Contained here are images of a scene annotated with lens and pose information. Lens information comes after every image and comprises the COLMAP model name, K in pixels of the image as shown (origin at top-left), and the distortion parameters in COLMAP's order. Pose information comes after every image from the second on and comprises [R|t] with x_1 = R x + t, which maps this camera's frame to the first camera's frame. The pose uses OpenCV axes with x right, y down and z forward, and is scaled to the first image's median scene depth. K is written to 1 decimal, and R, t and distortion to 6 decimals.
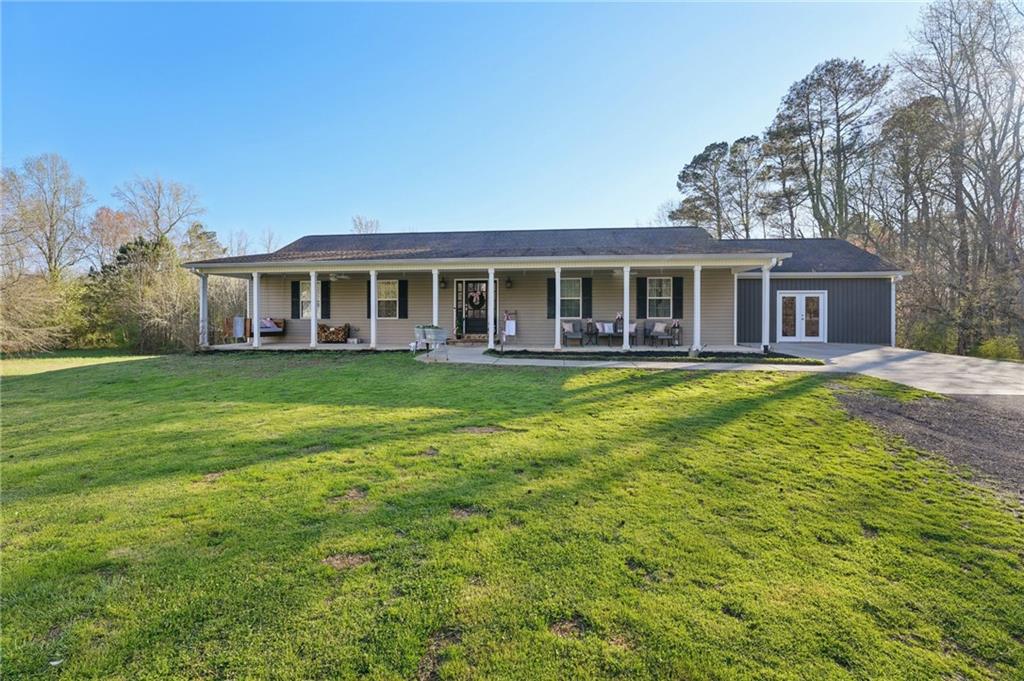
lens RADIAL K [[409.2, 0, 481.0], [0, 409.2, 322.9], [0, 0, 1]] dist [-0.024055, -0.000885]
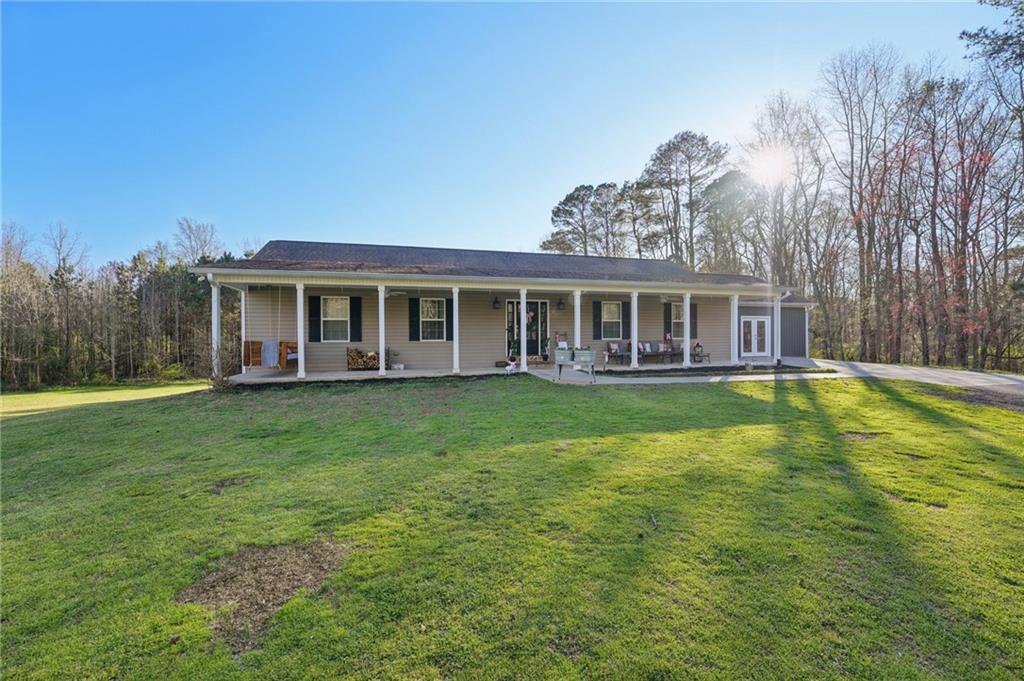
lens RADIAL K [[409.2, 0, 506.6], [0, 409.2, 340.8], [0, 0, 1]] dist [-0.024055, -0.000885]
pose [[0.928858, -0.008296, 0.370344, -0.123005], [0.011191, 0.999921, -0.005668, -0.001063], [-0.370268, 0.009409, 0.928877, 0.030485]]
